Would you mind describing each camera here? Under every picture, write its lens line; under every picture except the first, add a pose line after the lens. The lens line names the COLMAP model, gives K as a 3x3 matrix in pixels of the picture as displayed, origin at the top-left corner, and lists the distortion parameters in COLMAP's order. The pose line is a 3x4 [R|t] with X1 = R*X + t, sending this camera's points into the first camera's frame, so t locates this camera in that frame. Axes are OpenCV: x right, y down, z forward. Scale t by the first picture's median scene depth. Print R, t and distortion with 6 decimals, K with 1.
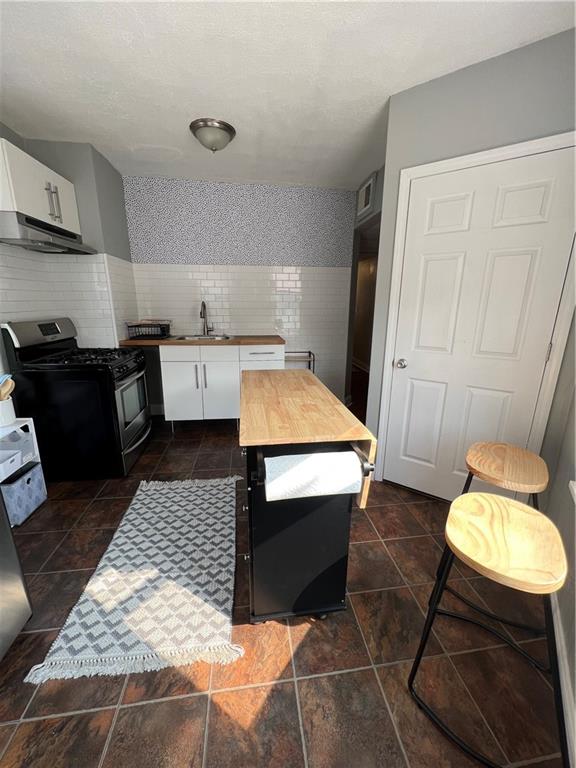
lens RADIAL K [[307.5, 0, 289.8], [0, 307.5, 384.0], [0, 0, 1]] dist [-0.000638, 0.000205]
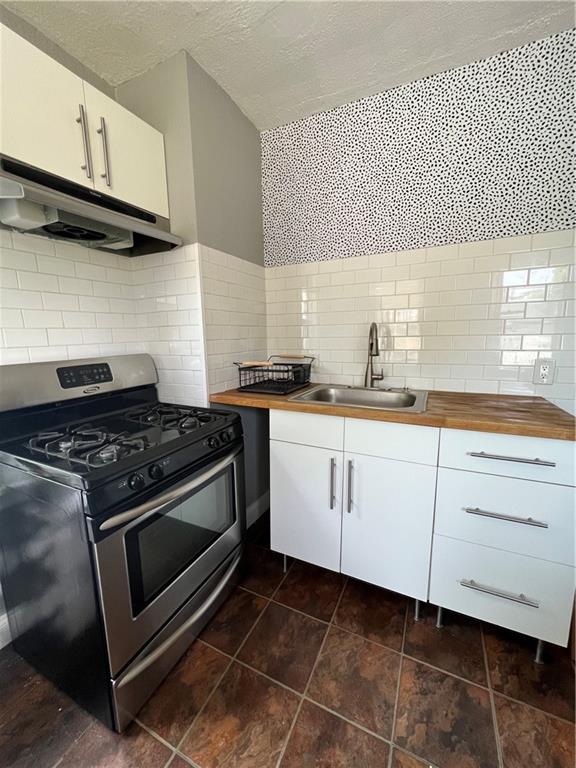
lens RADIAL K [[307.5, 0, 289.8], [0, 307.5, 384.0], [0, 0, 1]] dist [-0.000638, 0.000205]
pose [[0.832757, 0.069978, -0.549198, -0.159184], [-0.120085, 0.991195, -0.055790, -0.191570], [0.540458, 0.112410, 0.833828, 0.791713]]
